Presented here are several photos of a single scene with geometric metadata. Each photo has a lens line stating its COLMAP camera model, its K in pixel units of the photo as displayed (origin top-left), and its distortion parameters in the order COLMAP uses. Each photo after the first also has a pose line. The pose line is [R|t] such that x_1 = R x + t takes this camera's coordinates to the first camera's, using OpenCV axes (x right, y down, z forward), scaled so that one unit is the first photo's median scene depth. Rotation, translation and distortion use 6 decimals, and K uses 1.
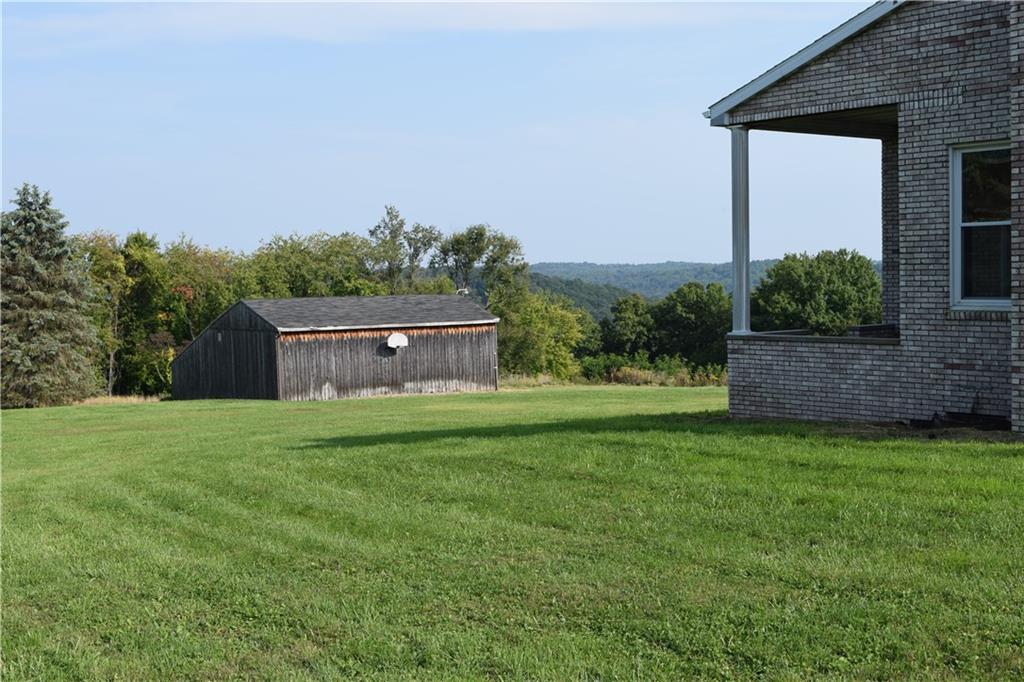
lens RADIAL K [[1275.7, 0, 514.5], [0, 1275.7, 339.0], [0, 0, 1]] dist [-0.040513, 0.000000]
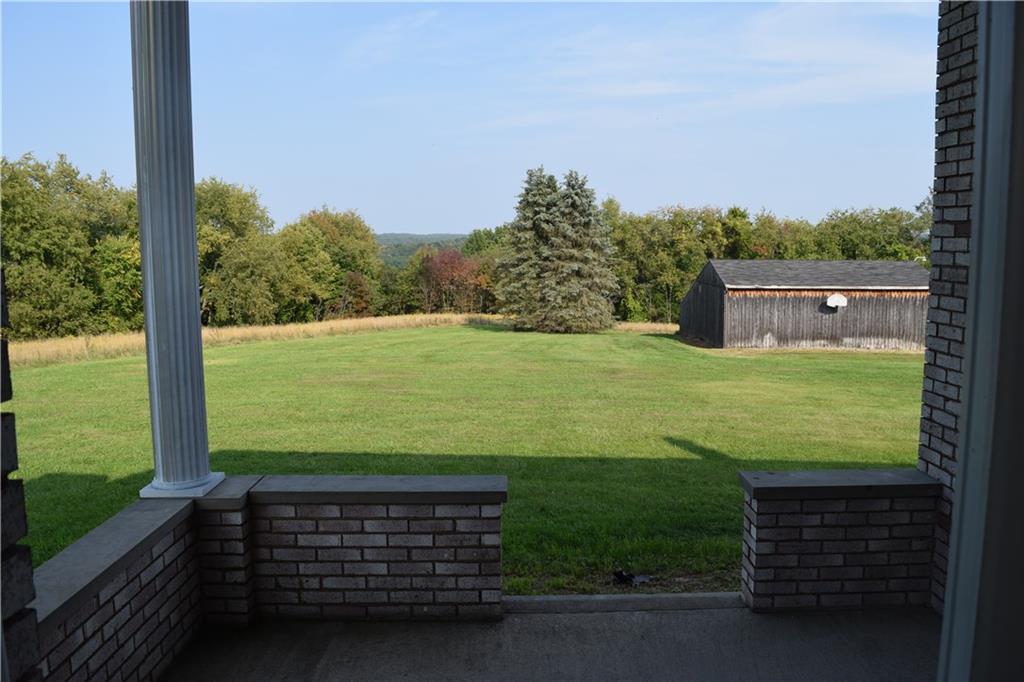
lens RADIAL K [[804.4, 0, 512.7], [0, 804.4, 343.2], [0, 0, 1]] dist [-0.089620, 0.010579]
pose [[0.795328, 0.092289, -0.599113, 0.104450], [-0.041476, 0.994311, 0.098106, -0.018381], [0.604759, -0.053178, 0.794631, 0.259389]]
